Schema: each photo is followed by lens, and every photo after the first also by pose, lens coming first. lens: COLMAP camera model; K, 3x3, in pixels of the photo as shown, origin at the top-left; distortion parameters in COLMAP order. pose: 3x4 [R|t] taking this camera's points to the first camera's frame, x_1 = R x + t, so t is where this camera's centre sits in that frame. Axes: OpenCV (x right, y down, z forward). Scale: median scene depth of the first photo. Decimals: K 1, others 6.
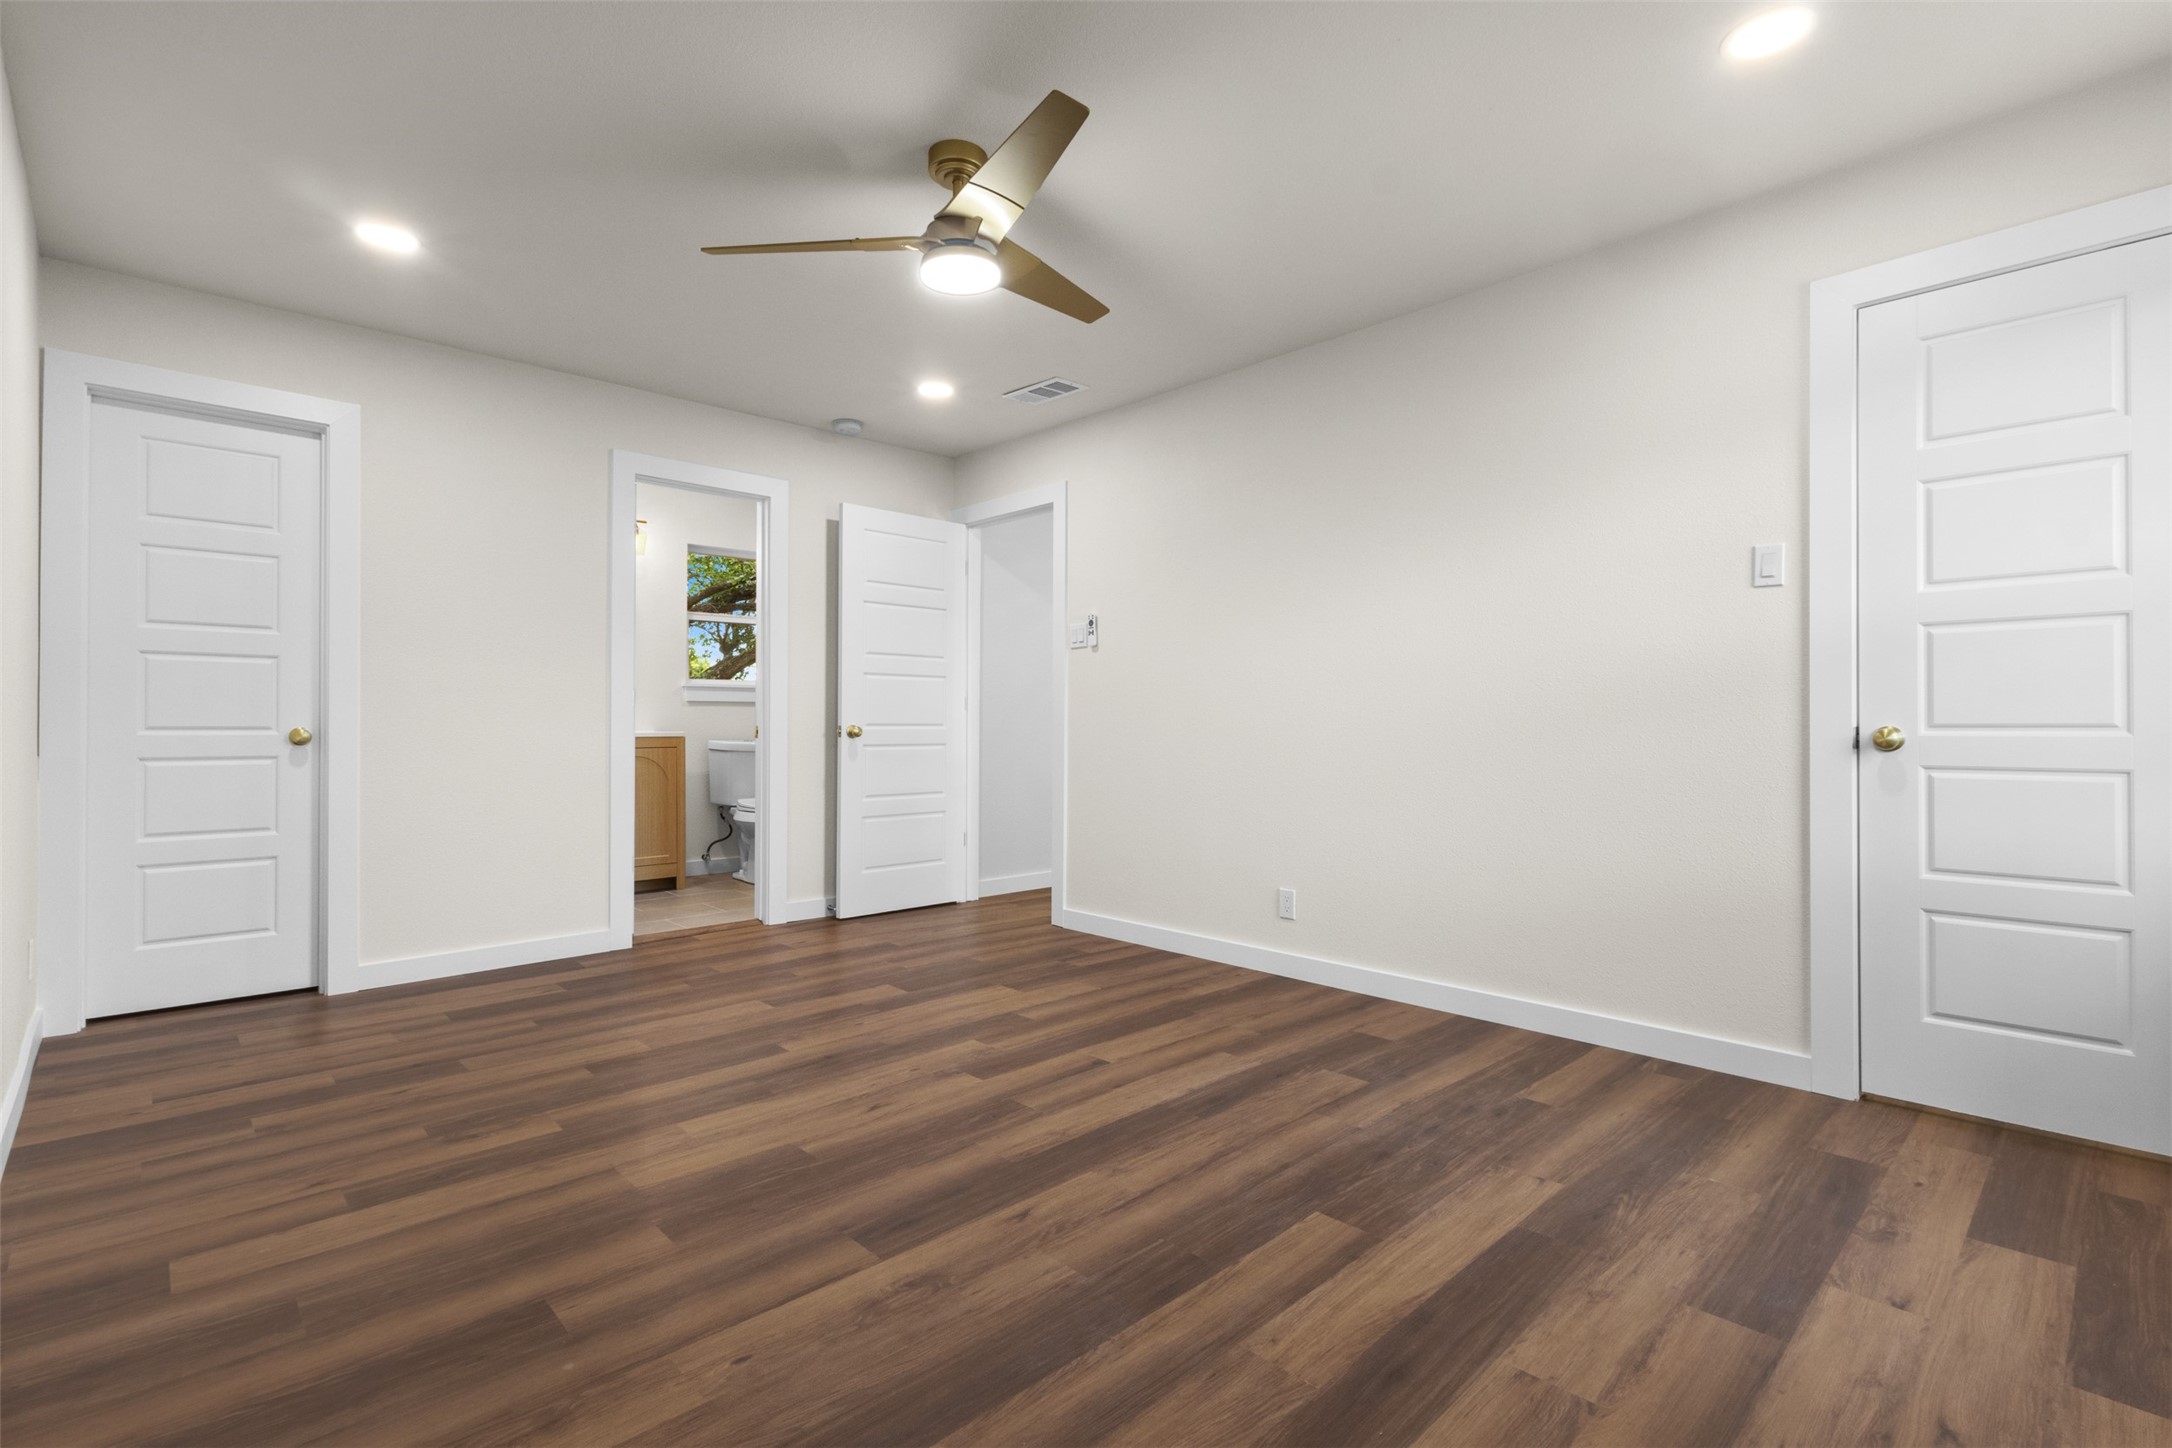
lens RADIAL K [[1005.6, 0, 1095.0], [0, 1005.6, 720.6], [0, 0, 1]] dist [-0.001194, 0.001005]
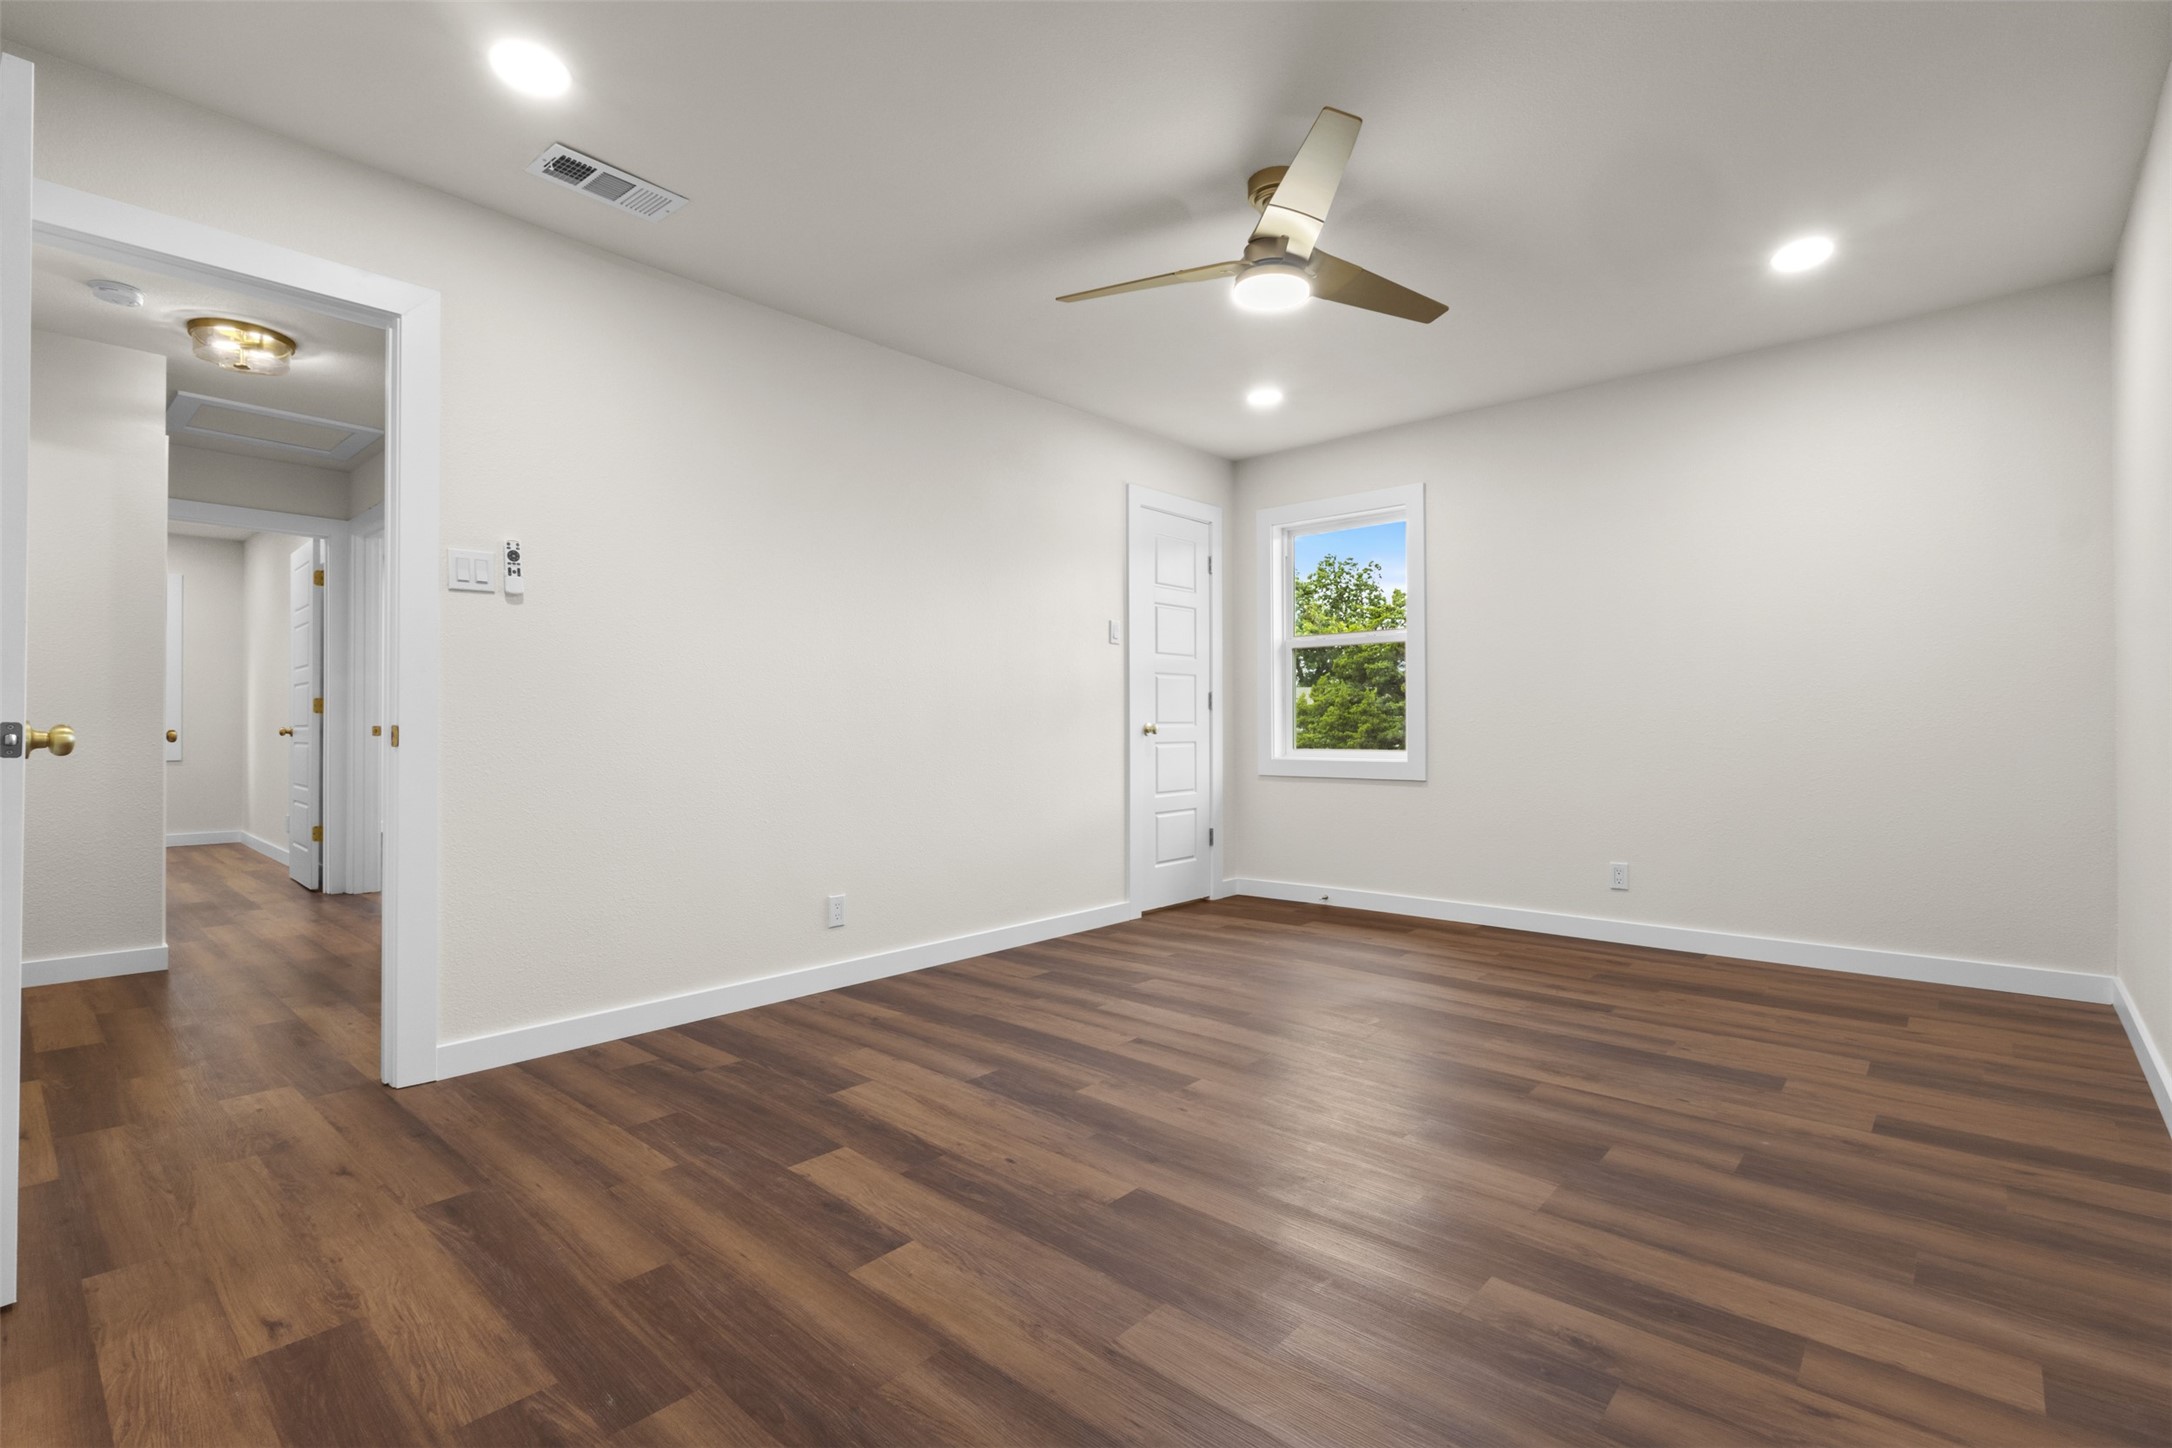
lens RADIAL K [[995.6, 0, 1086.8], [0, 995.6, 717.1], [0, 0, 1]] dist [0.000402, 0.000141]
pose [[-0.077527, 0.006873, 0.996967, -1.034242], [0.000341, 0.999976, -0.006867, 0.008999], [-0.996990, -0.000193, -0.077528, 1.138243]]
